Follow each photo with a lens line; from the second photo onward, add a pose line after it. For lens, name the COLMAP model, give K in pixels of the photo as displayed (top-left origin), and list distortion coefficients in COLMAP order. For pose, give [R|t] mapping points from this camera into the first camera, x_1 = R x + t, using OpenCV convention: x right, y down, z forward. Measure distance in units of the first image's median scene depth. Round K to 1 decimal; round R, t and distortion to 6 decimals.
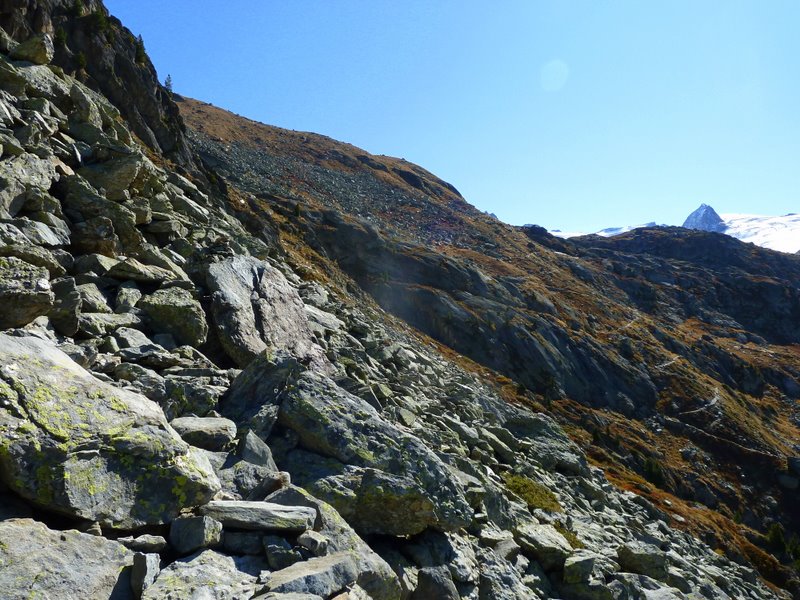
lens RADIAL K [[582.1, 0, 400.0], [0, 582.1, 300.0], [0, 0, 1]] dist [-0.001217, -0.001760]
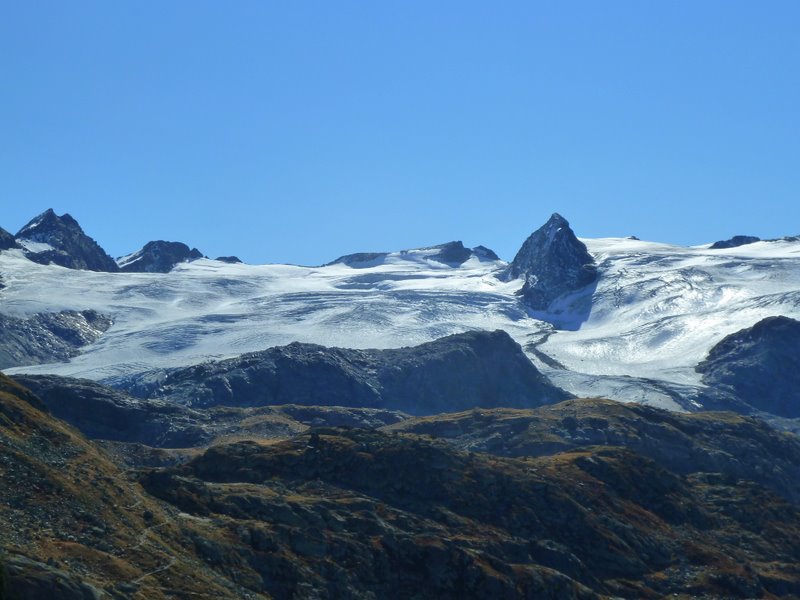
lens RADIAL K [[1674.4, 0, 400.0], [0, 1674.4, 300.0], [0, 0, 1]] dist [0.049177, 0.339177]
pose [[0.936150, 0.015214, 0.351272, -0.256071], [0.007756, 0.997927, -0.063892, -0.233352], [-0.351515, 0.062537, 0.934091, -1.249554]]
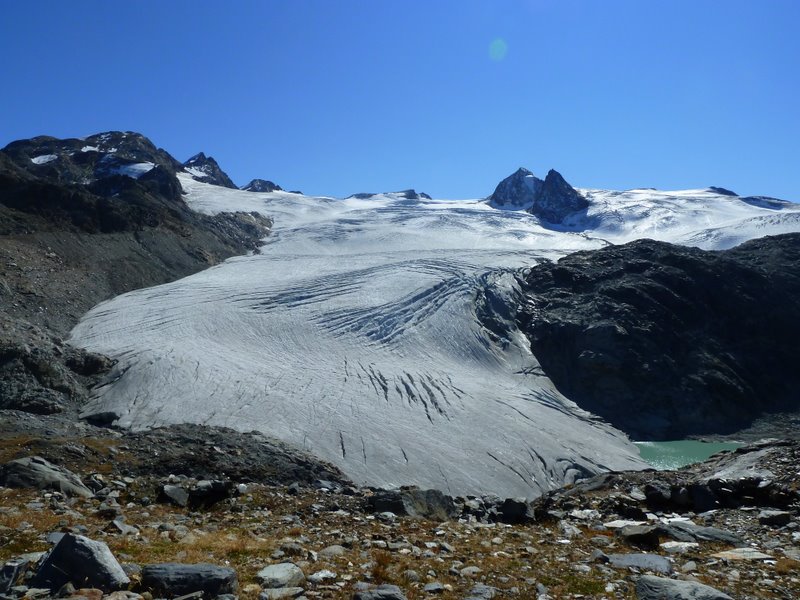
lens RADIAL K [[582.1, 0, 400.0], [0, 582.1, 300.0], [0, 0, 1]] dist [-0.001217, -0.001760]
pose [[0.854546, -0.018792, 0.519036, 0.096189], [-0.014952, 0.998041, 0.060751, -0.436851], [-0.519161, -0.059676, 0.852591, 4.721284]]
